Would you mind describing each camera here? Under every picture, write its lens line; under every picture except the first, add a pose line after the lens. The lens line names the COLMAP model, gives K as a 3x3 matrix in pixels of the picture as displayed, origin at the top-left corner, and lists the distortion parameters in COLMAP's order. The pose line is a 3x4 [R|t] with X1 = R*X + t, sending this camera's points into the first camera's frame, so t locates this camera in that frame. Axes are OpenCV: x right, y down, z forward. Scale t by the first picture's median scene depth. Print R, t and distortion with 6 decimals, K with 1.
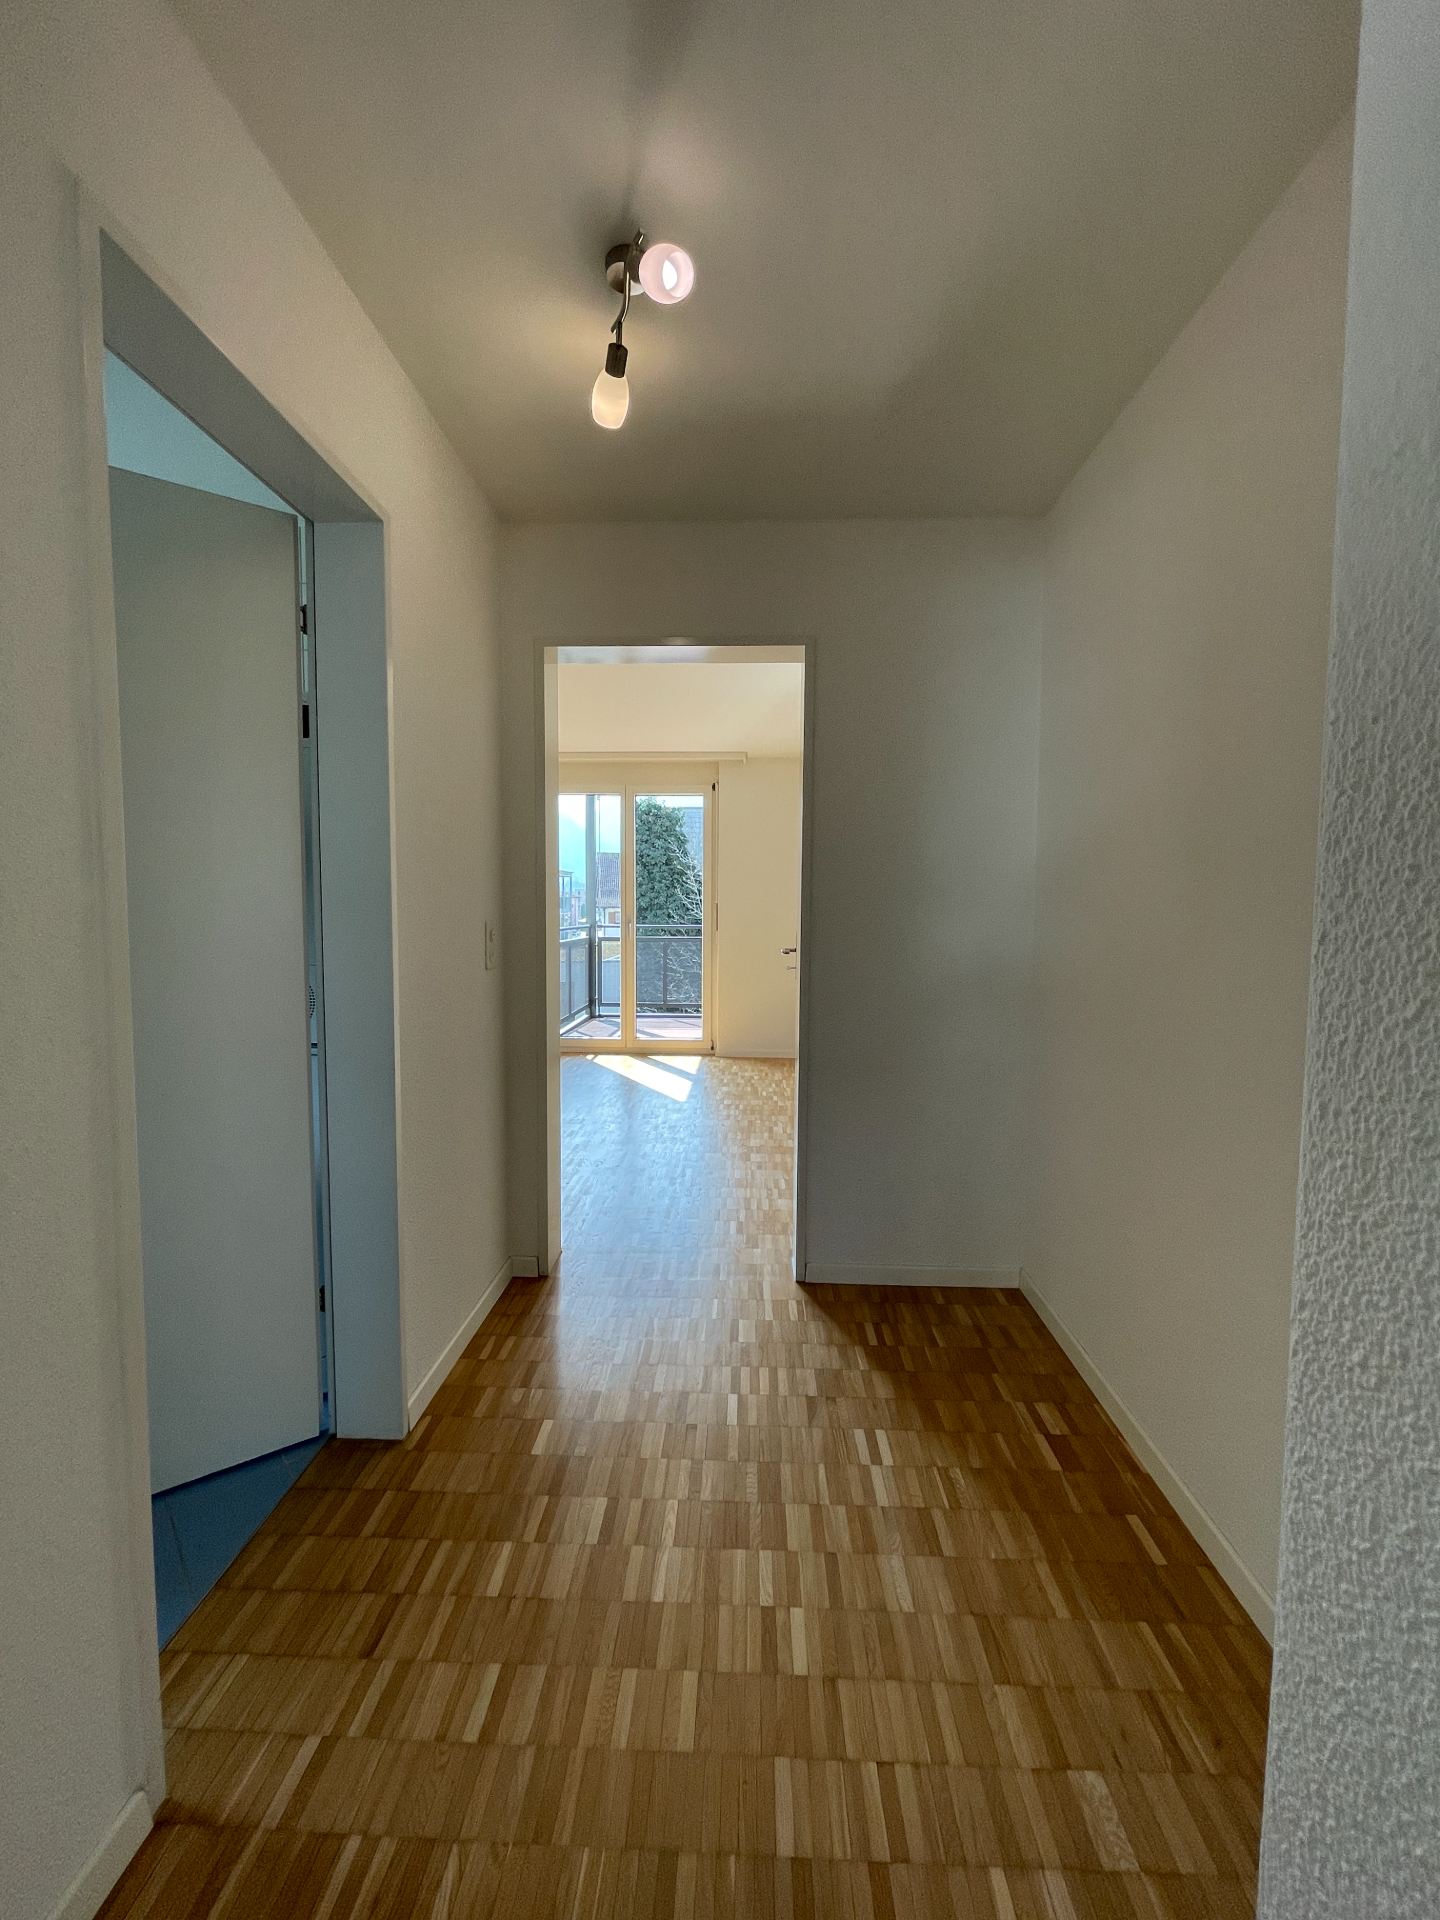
lens RADIAL K [[771.8, 0, 720.0], [0, 771.8, 960.0], [0, 0, 1]] dist [-0.003144, -0.000365]
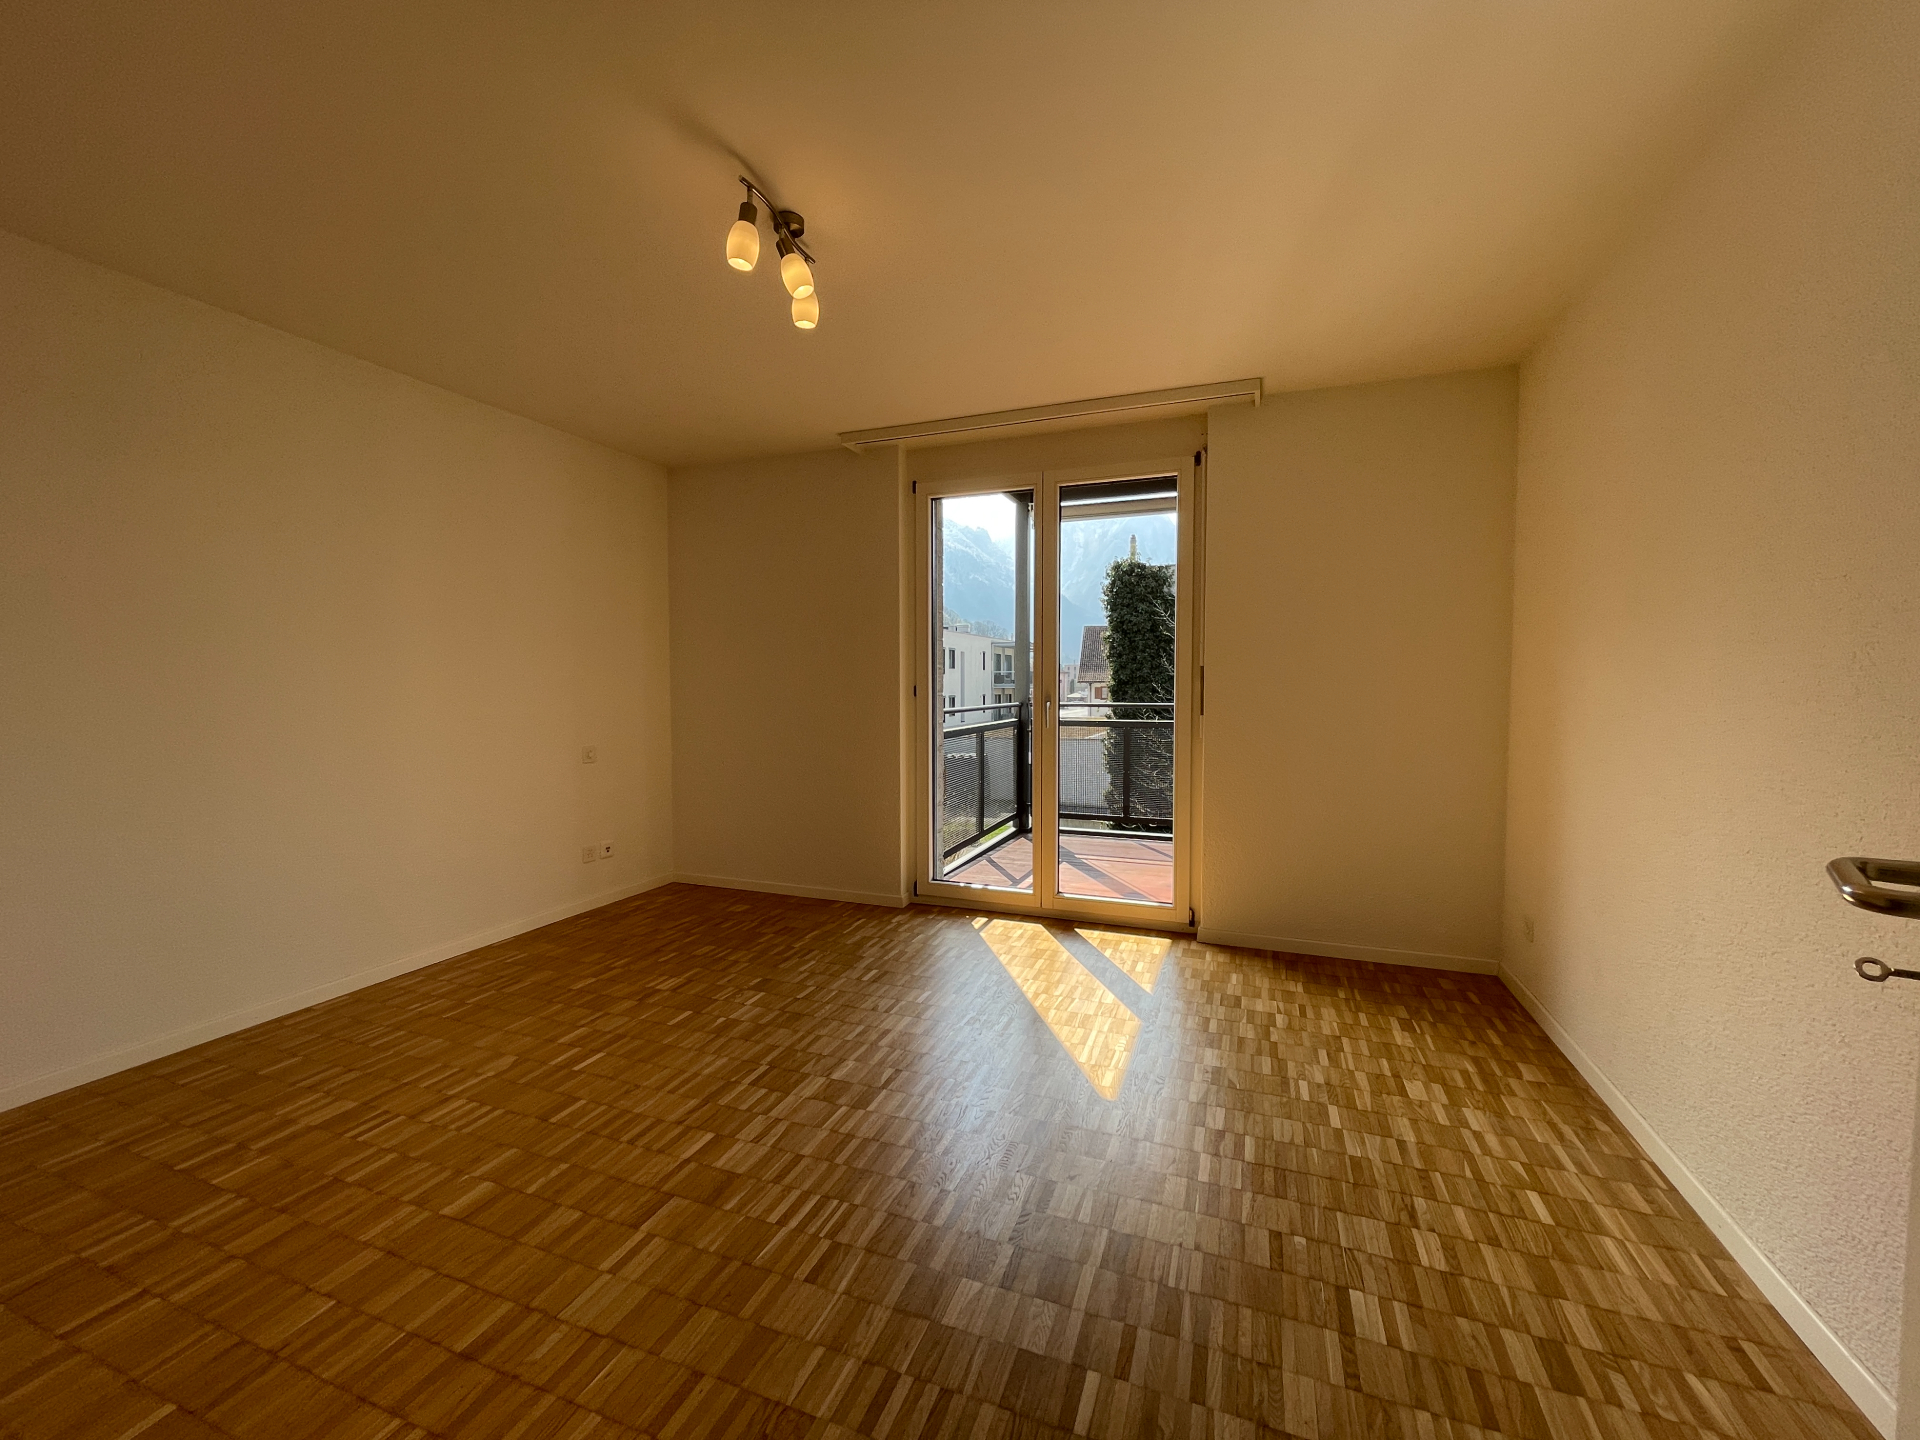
lens RADIAL K [[771.8, 0, 957.9], [0, 771.8, 718.6], [0, 0, 1]] dist [-0.003144, -0.000365]
pose [[0.947789, 0.007997, -0.318799, 0.005059], [-0.014945, 0.999701, -0.019355, -0.015733], [0.318549, 0.023109, 0.947625, 0.306030]]
